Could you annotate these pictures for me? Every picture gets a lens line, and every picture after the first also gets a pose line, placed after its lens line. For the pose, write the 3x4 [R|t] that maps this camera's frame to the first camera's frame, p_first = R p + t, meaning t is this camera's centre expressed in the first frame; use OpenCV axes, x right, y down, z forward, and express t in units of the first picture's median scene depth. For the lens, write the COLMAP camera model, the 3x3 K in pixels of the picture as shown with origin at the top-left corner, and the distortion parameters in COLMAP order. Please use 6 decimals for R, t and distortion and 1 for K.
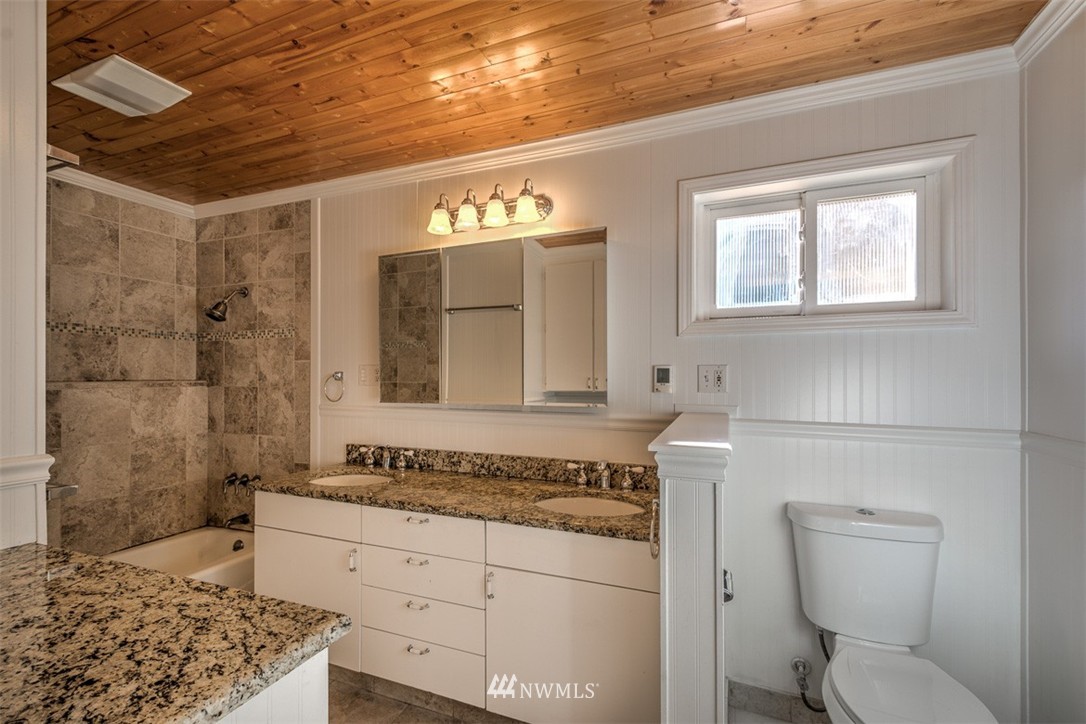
lens RADIAL K [[472.4, 0, 542.2], [0, 472.4, 368.1], [0, 0, 1]] dist [0.007948, -0.002191]
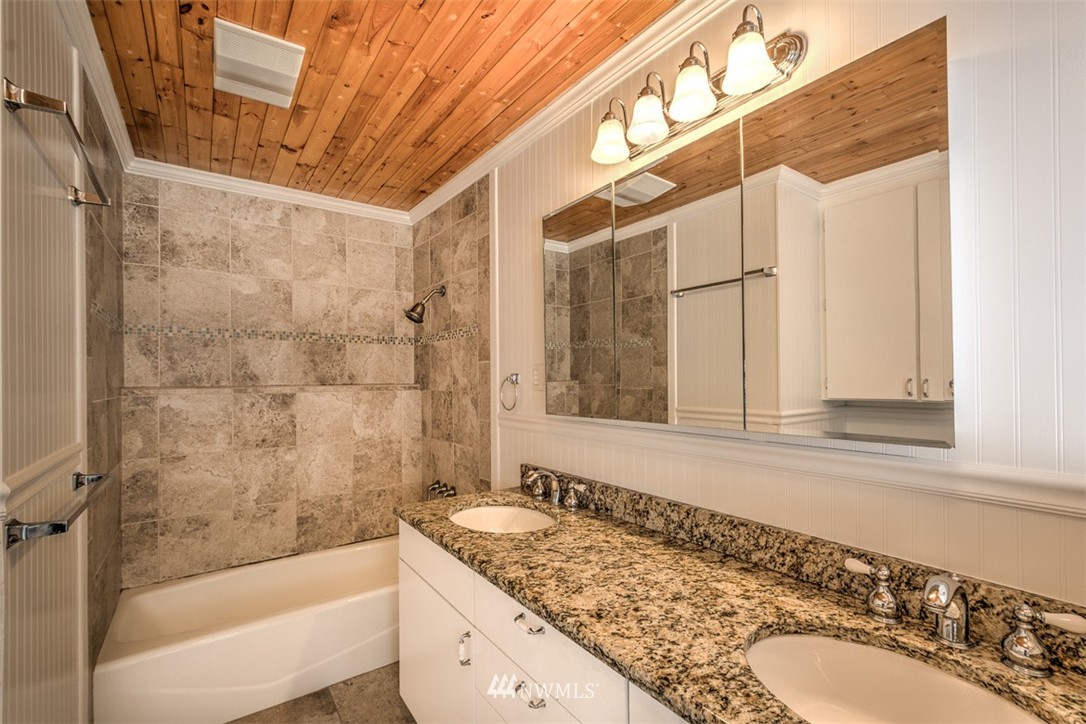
lens RADIAL K [[472.4, 0, 533.9], [0, 472.4, 374.4], [0, 0, 1]] dist [0.007948, -0.002191]
pose [[0.839227, -0.011357, -0.543663, 0.042704], [0.014562, 0.999893, 0.001590, 0.008269], [0.543587, -0.009251, 0.839302, 0.350456]]
